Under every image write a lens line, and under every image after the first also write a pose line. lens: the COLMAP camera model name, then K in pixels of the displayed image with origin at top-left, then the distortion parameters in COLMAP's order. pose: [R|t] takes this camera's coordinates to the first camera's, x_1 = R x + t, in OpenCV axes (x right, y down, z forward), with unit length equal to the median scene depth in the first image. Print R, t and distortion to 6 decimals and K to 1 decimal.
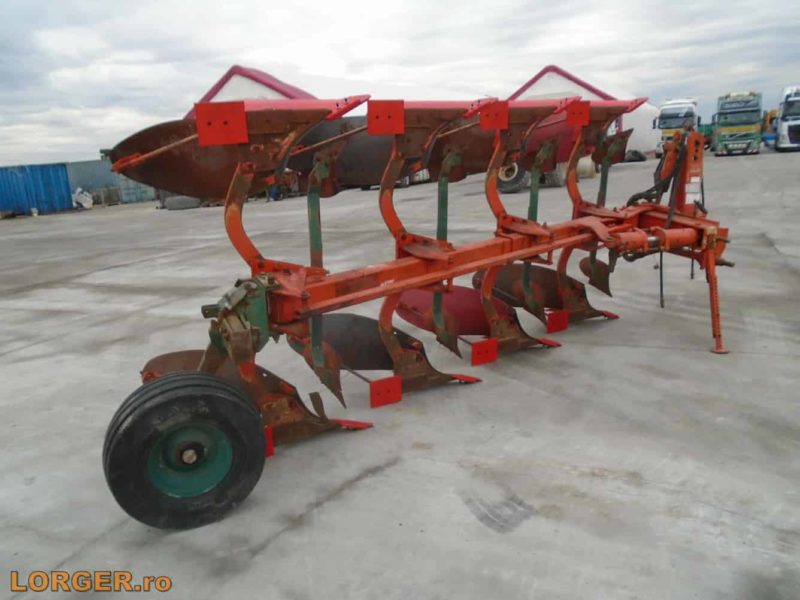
lens RADIAL K [[625.7, 0, 400.0], [0, 625.7, 300.0], [0, 0, 1]] dist [-0.001237, 0.013691]
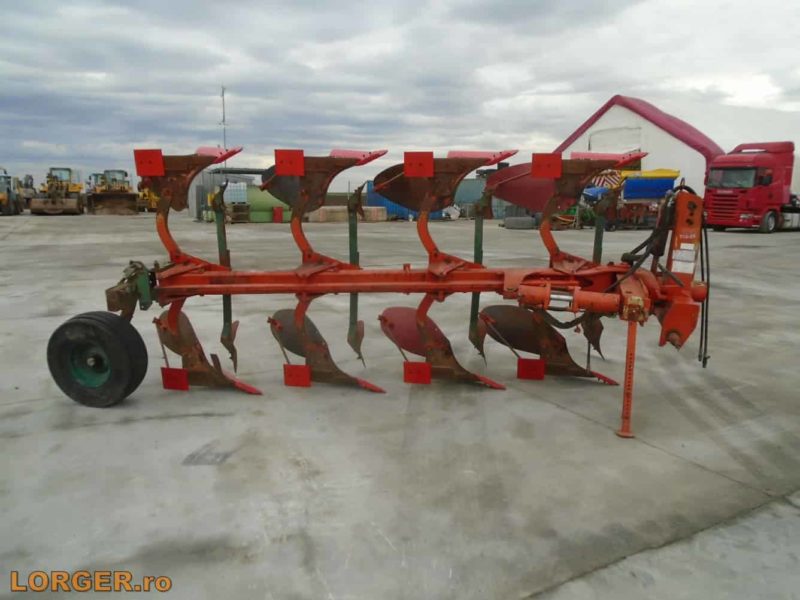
lens RADIAL K [[625.7, 0, 400.0], [0, 625.7, 300.0], [0, 0, 1]] dist [-0.001237, 0.013691]
pose [[0.798049, 0.176382, -0.576200, 0.782903], [-0.198114, 0.979846, 0.025550, -0.070855], [0.569094, 0.093763, 0.816909, 0.065699]]
